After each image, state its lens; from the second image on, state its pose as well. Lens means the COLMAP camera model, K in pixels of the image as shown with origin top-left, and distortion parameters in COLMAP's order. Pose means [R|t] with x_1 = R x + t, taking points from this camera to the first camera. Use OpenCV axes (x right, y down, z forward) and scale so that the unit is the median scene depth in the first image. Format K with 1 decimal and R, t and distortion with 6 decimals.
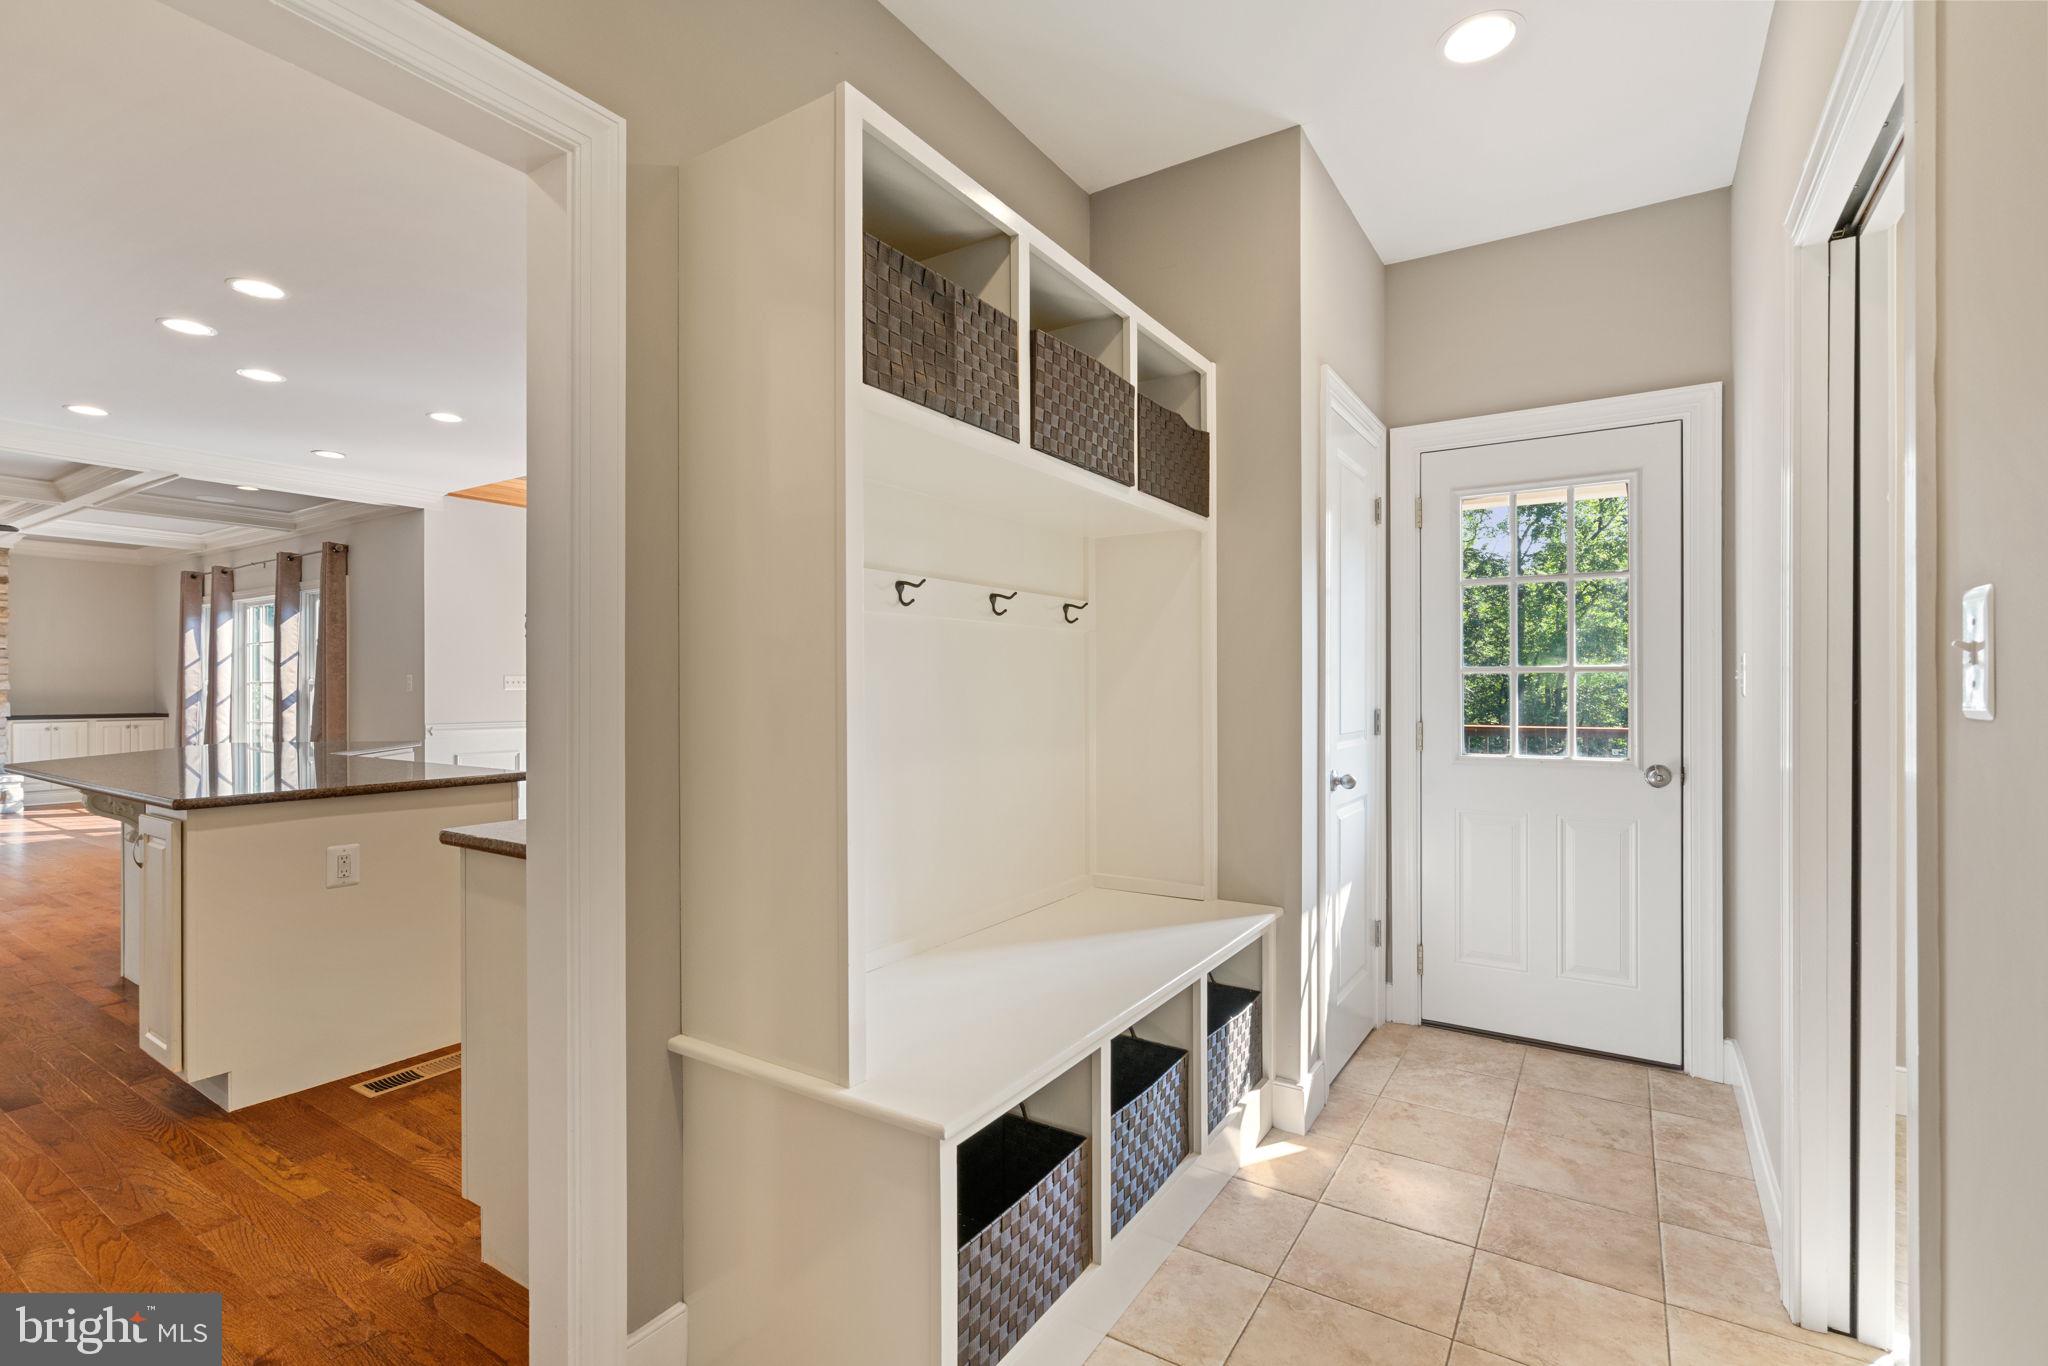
lens RADIAL K [[929.4, 0, 1022.1], [0, 929.4, 686.6], [0, 0, 1]] dist [0.000969, 0.000392]
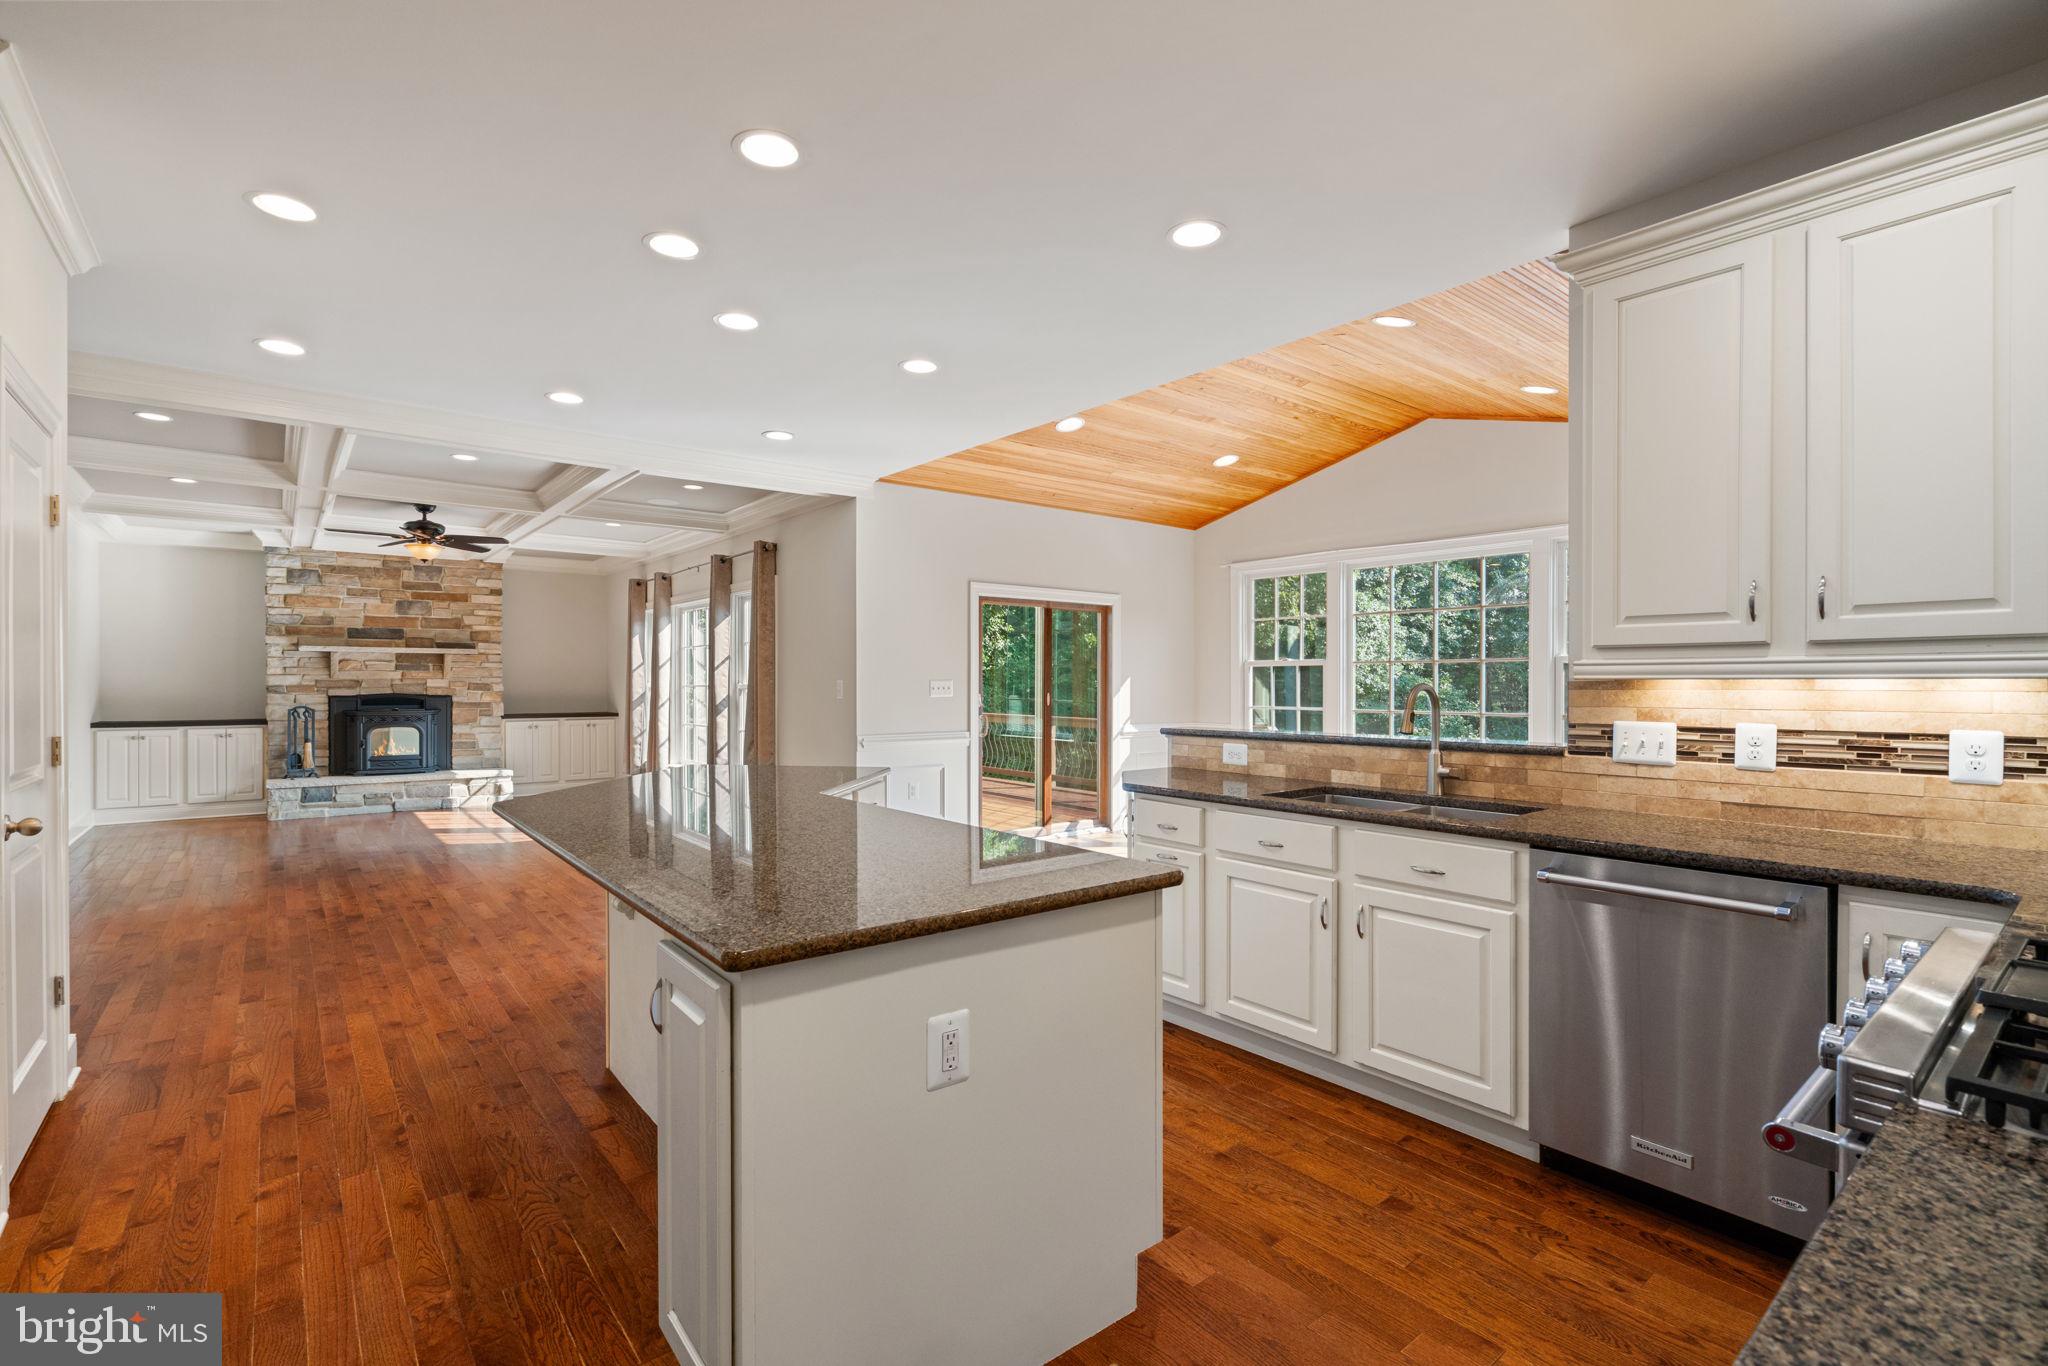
lens RADIAL K [[929.4, 0, 1022.1], [0, 929.4, 686.6], [0, 0, 1]] dist [0.000969, 0.000392]
pose [[0.949272, 0.003042, -0.314442, -0.176100], [-0.001218, 0.999981, 0.005997, -0.010913], [0.314454, -0.005309, 0.949258, 0.164971]]
